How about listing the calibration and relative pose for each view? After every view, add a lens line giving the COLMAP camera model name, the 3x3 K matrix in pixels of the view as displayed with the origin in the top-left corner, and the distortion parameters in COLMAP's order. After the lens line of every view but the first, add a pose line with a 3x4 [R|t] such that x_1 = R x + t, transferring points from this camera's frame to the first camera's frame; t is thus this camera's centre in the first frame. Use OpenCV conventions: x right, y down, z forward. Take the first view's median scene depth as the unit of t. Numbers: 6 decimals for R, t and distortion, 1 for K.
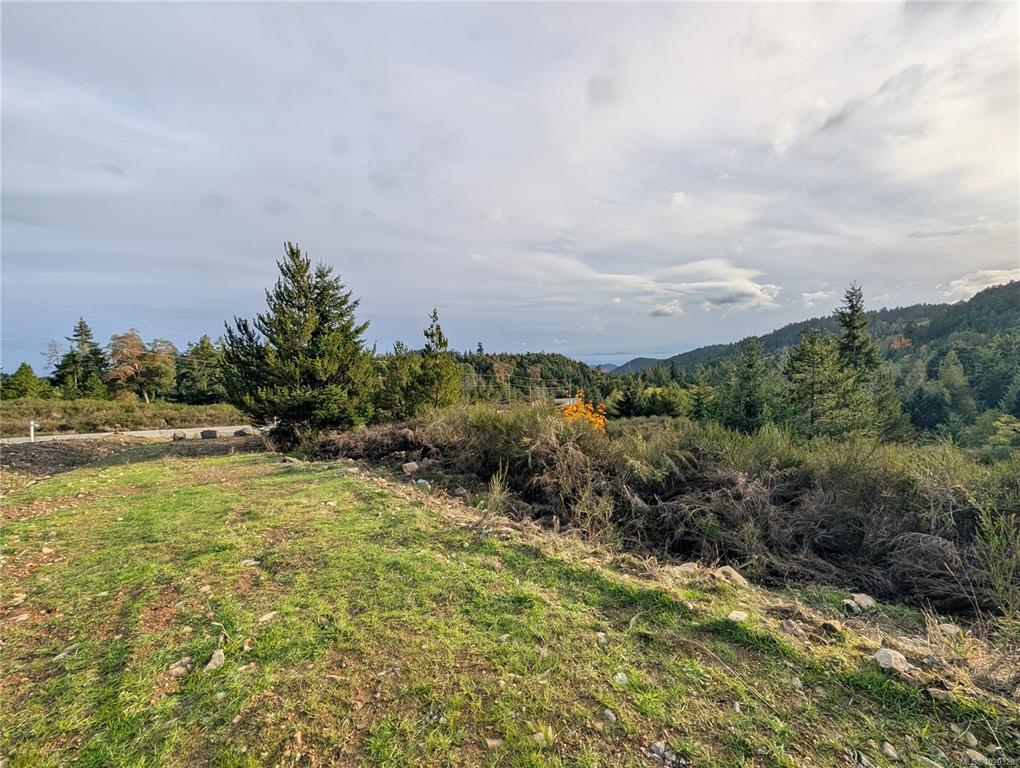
lens RADIAL K [[385.2, 0, 513.4], [0, 385.2, 383.1], [0, 0, 1]] dist [-0.001002, 0.000758]
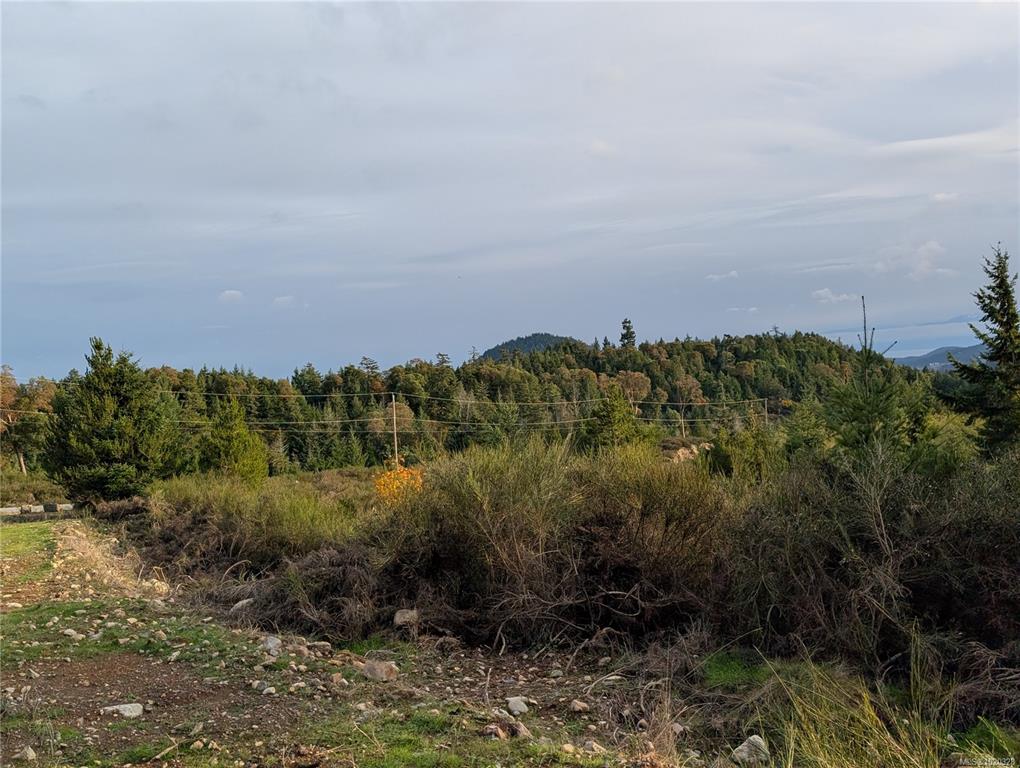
lens RADIAL K [[861.6, 0, 509.8], [0, 861.6, 391.5], [0, 0, 1]] dist [0.048105, -0.061210]
pose [[0.963447, -0.042684, -0.264475, 0.873065], [0.039066, 0.999057, -0.018926, -0.072617], [0.265034, 0.007902, 0.964207, -0.785508]]
